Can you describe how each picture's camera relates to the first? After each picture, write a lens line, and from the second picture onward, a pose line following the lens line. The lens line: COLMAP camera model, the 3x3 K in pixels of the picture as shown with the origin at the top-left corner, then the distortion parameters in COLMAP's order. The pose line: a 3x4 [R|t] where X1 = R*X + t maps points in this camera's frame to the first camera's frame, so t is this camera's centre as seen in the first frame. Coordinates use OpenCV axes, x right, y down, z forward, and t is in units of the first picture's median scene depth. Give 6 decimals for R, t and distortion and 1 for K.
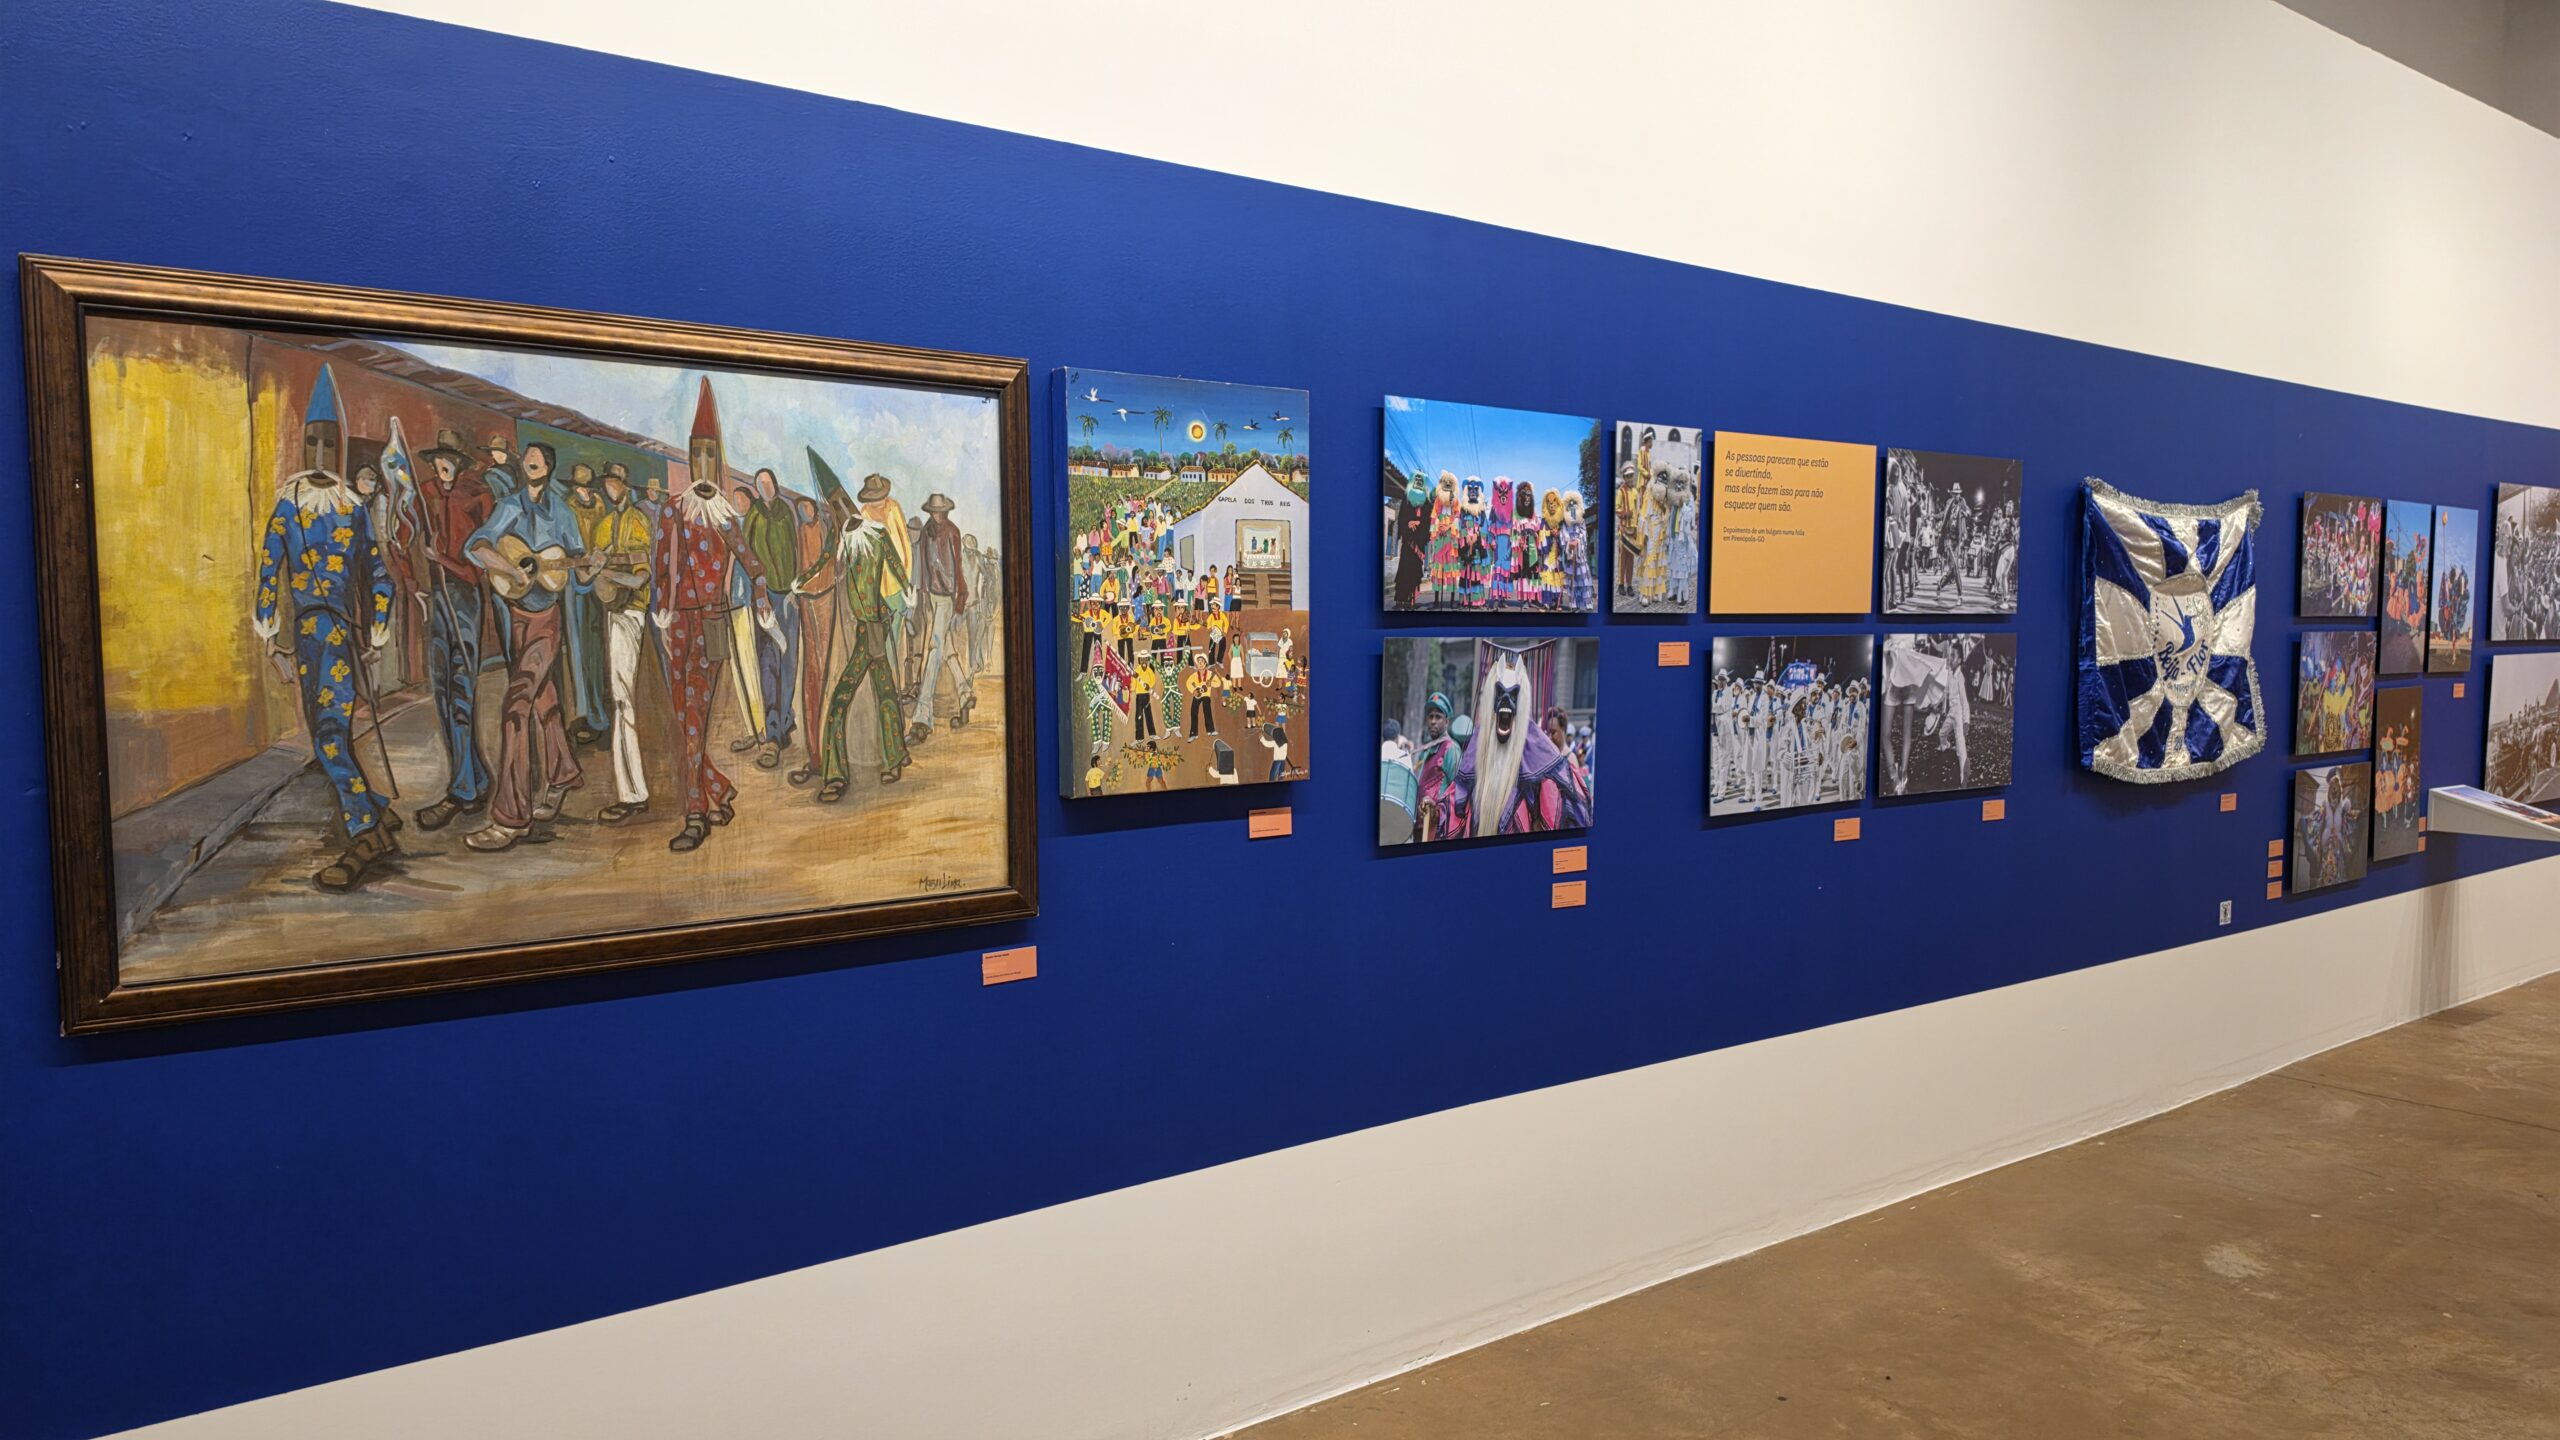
lens RADIAL K [[1744.2, 0, 1276.0], [0, 1744.2, 737.2], [0, 0, 1]] dist [0.089235, -0.125471]
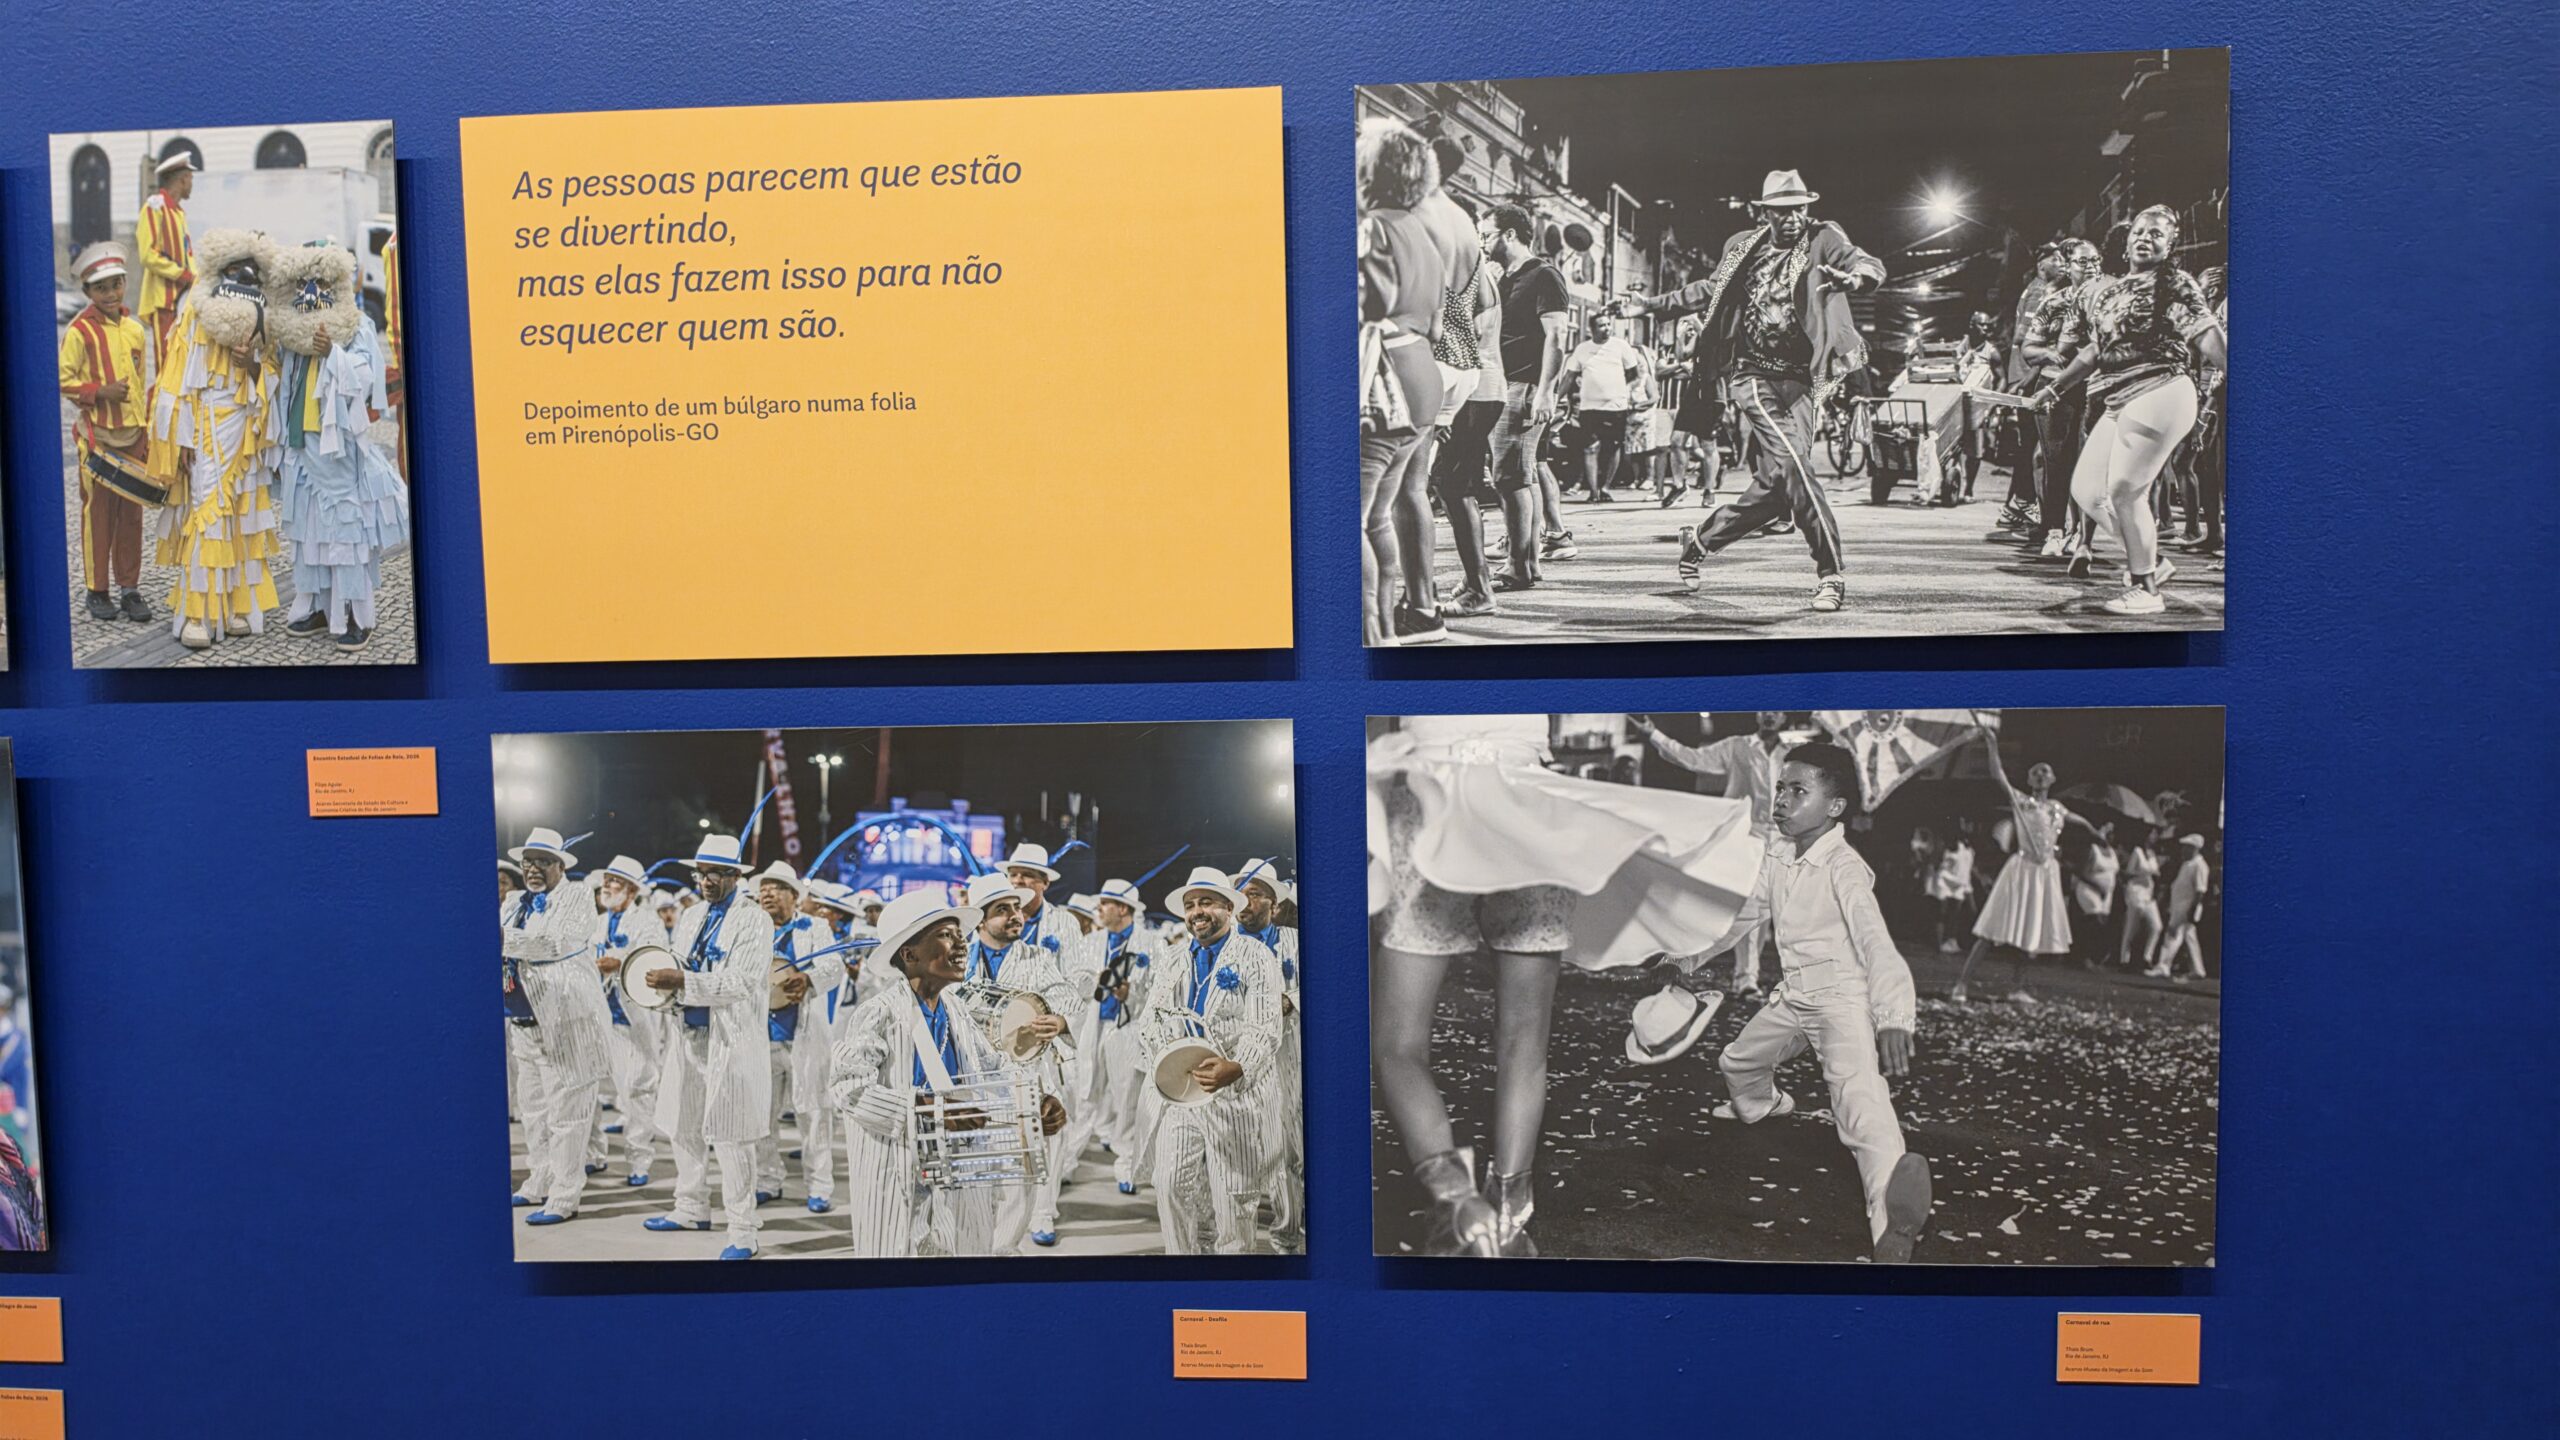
lens RADIAL K [[1744.2, 0, 1276.0], [0, 1744.2, 737.2], [0, 0, 1]] dist [0.089235, -0.125471]
pose [[0.746437, 0.018092, -0.665210, 0.536730], [-0.025745, 0.999667, -0.001700, -0.054660], [0.664958, 0.018395, 0.746654, 0.774766]]
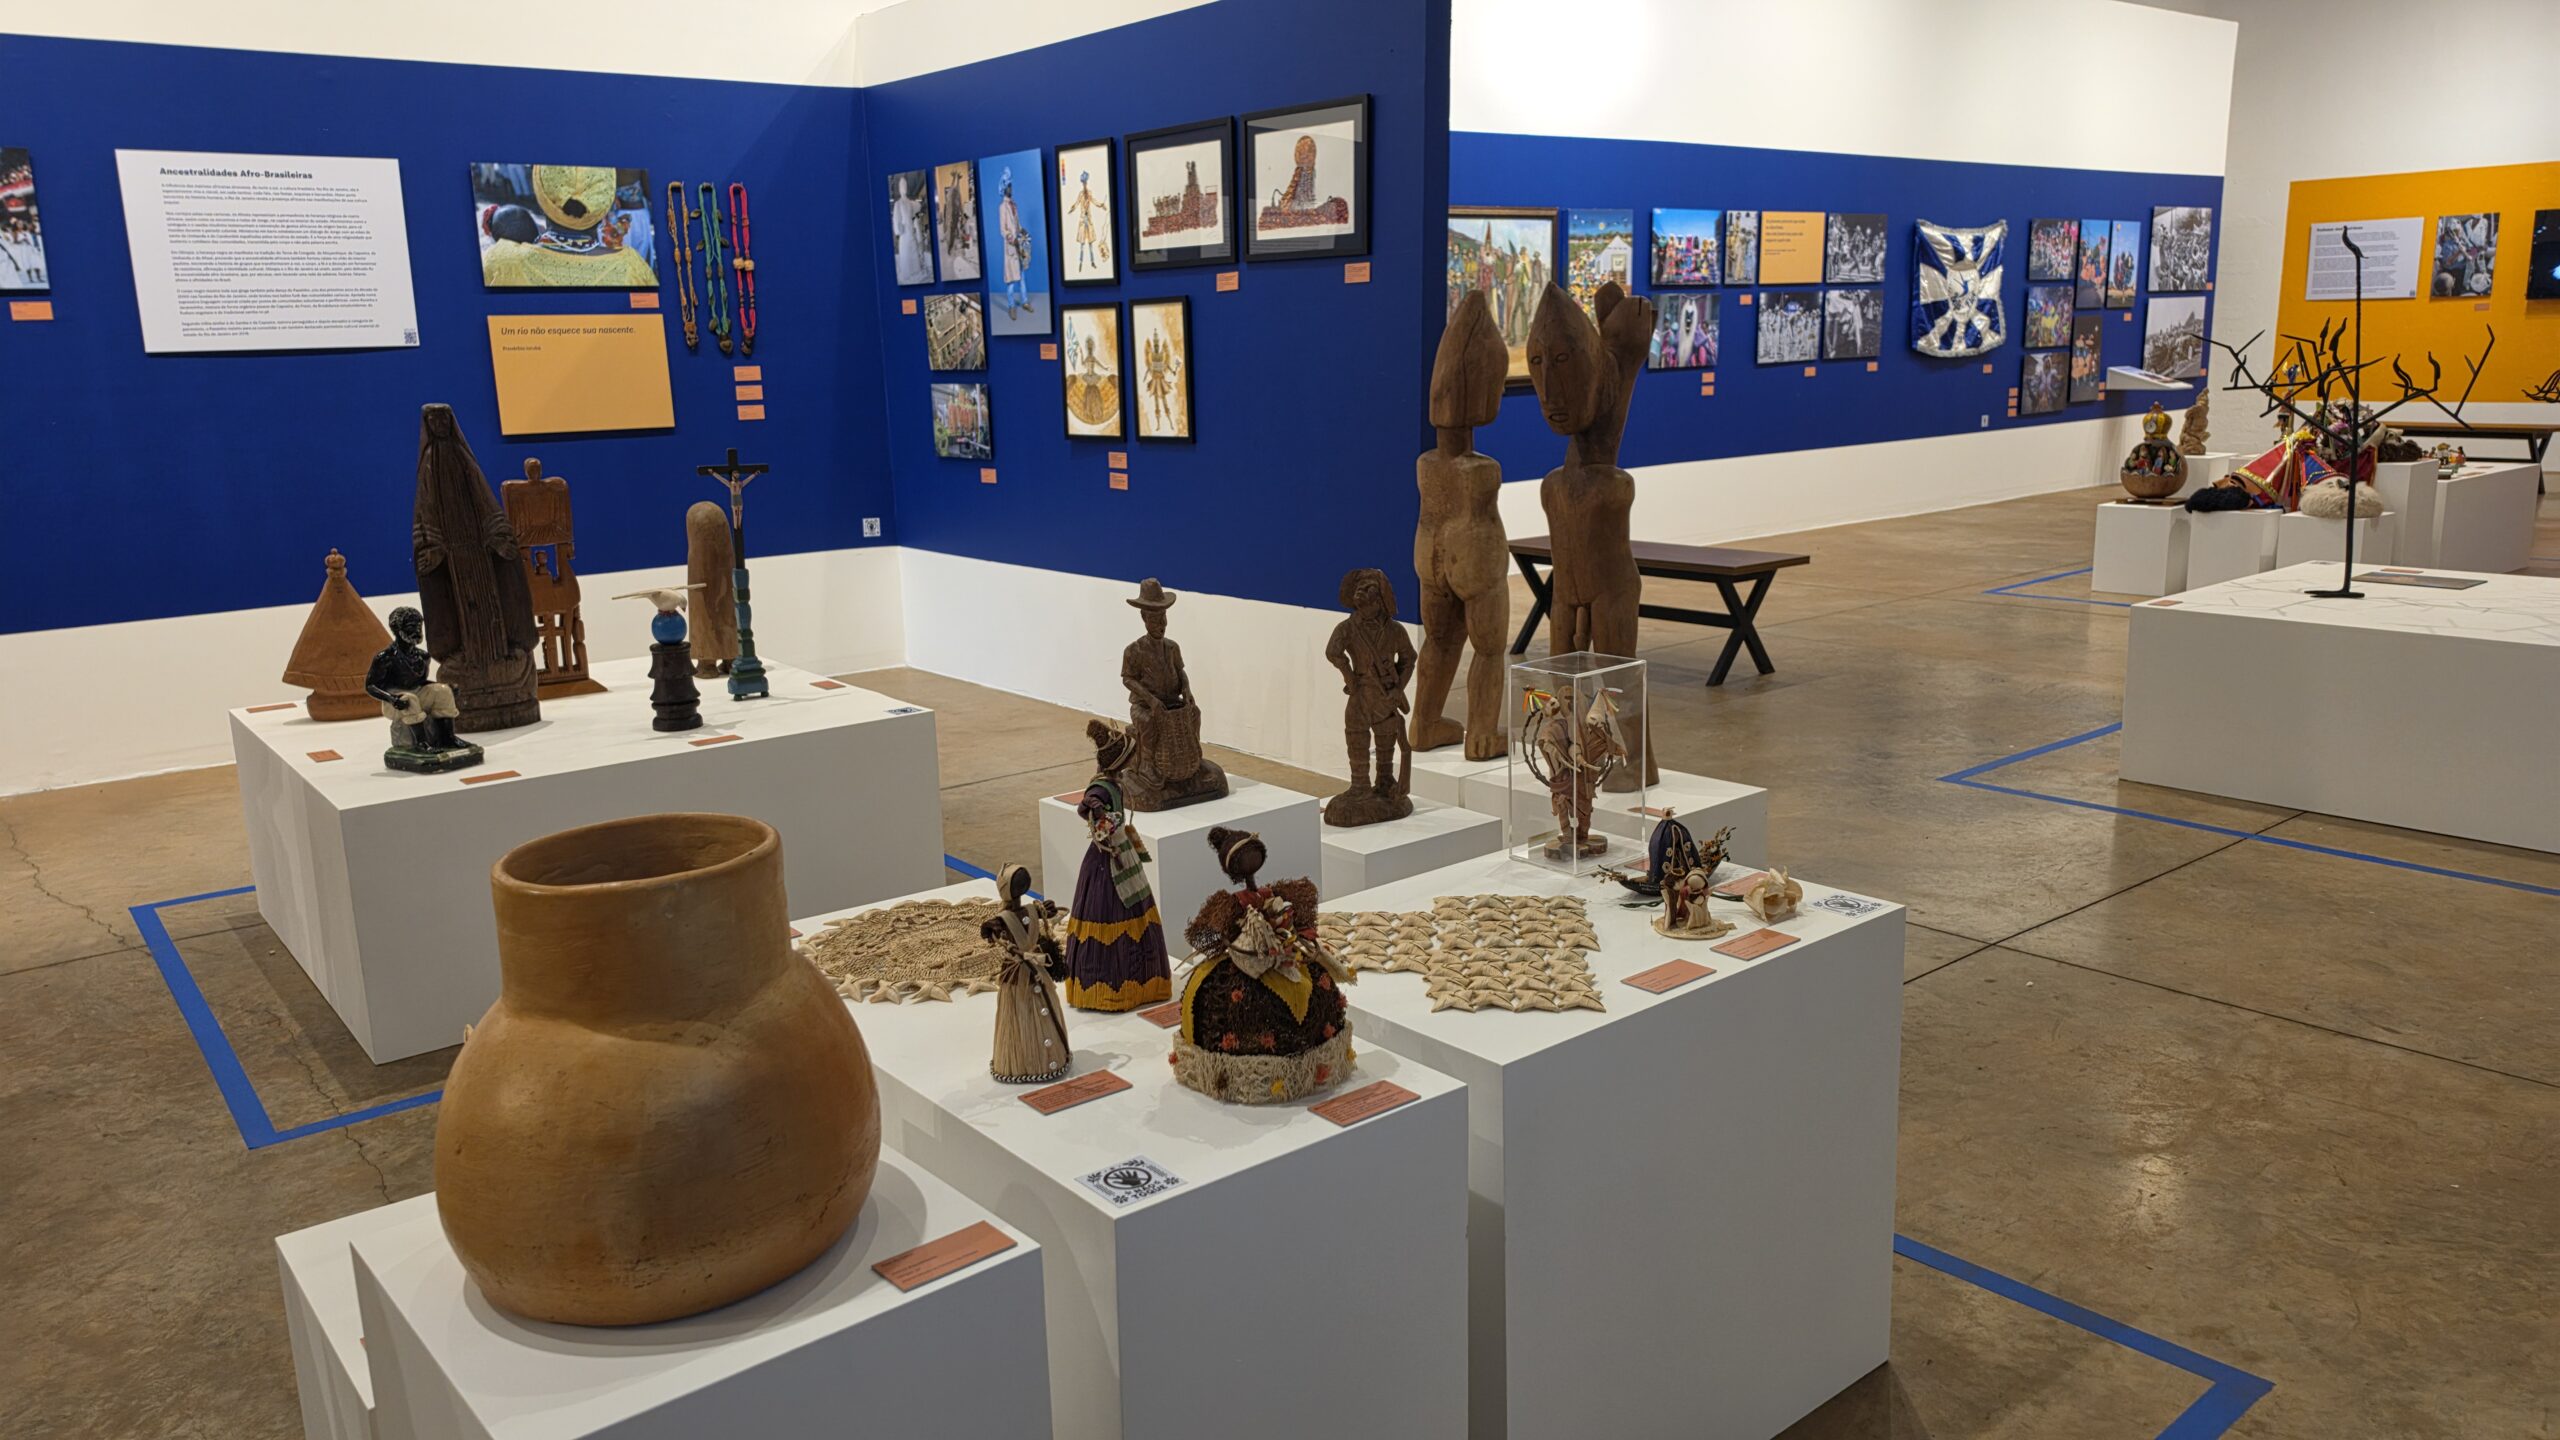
lens RADIAL K [[1744.2, 0, 1276.0], [0, 1744.2, 737.2], [0, 0, 1]] dist [0.089235, -0.125471]
pose [[0.999400, -0.034205, 0.005384, -0.471462], [0.032958, 0.987369, 0.154969, 0.153762], [-0.010616, -0.154699, 0.987905, -1.564799]]
